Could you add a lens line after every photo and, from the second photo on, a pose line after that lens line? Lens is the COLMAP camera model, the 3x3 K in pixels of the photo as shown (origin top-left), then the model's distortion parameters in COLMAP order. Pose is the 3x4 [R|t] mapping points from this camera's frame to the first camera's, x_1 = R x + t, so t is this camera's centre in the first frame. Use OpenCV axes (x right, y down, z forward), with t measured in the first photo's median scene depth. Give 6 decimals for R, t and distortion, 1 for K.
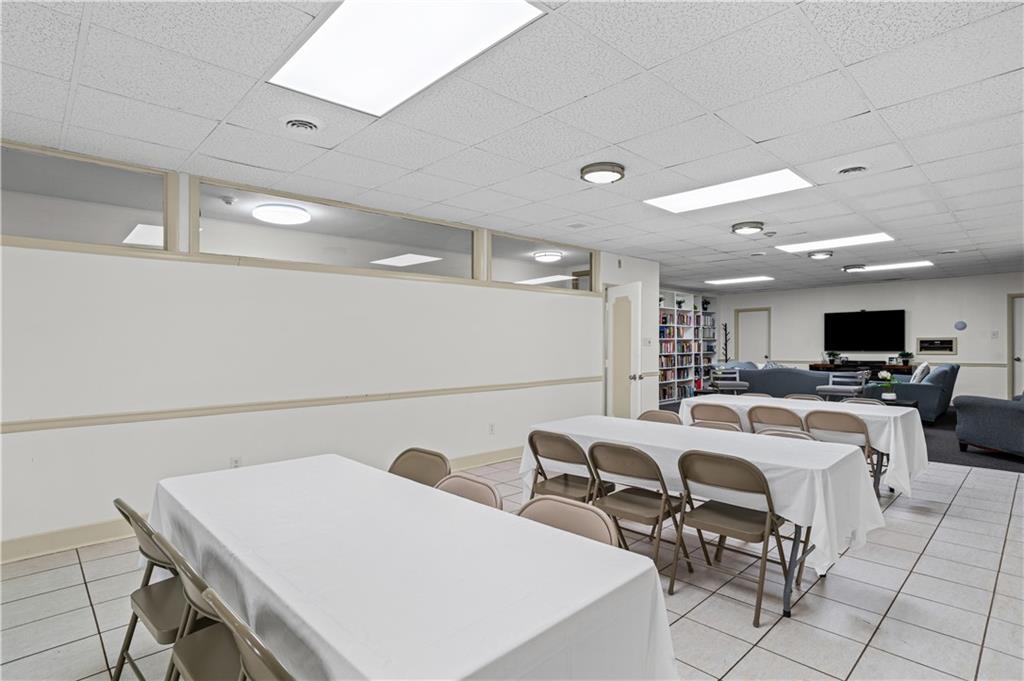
lens RADIAL K [[520.3, 0, 512.0], [0, 520.3, 340.5], [0, 0, 1]] dist [-0.044782, 0.000531]
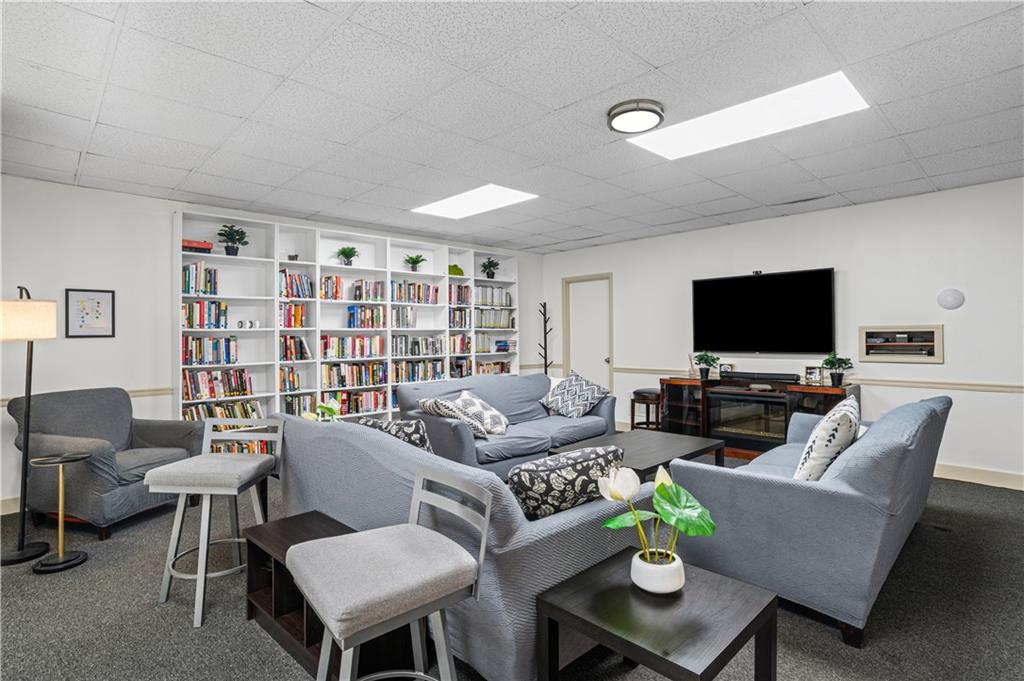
lens RADIAL K [[520.3, 0, 512.0], [0, 520.3, 340.5], [0, 0, 1]] dist [-0.044782, 0.000531]
pose [[0.999866, -0.000026, 0.016393, 0.433019], [-0.000245, 0.999864, 0.016483, -0.000307], [-0.016391, -0.016485, 0.999730, 0.488674]]
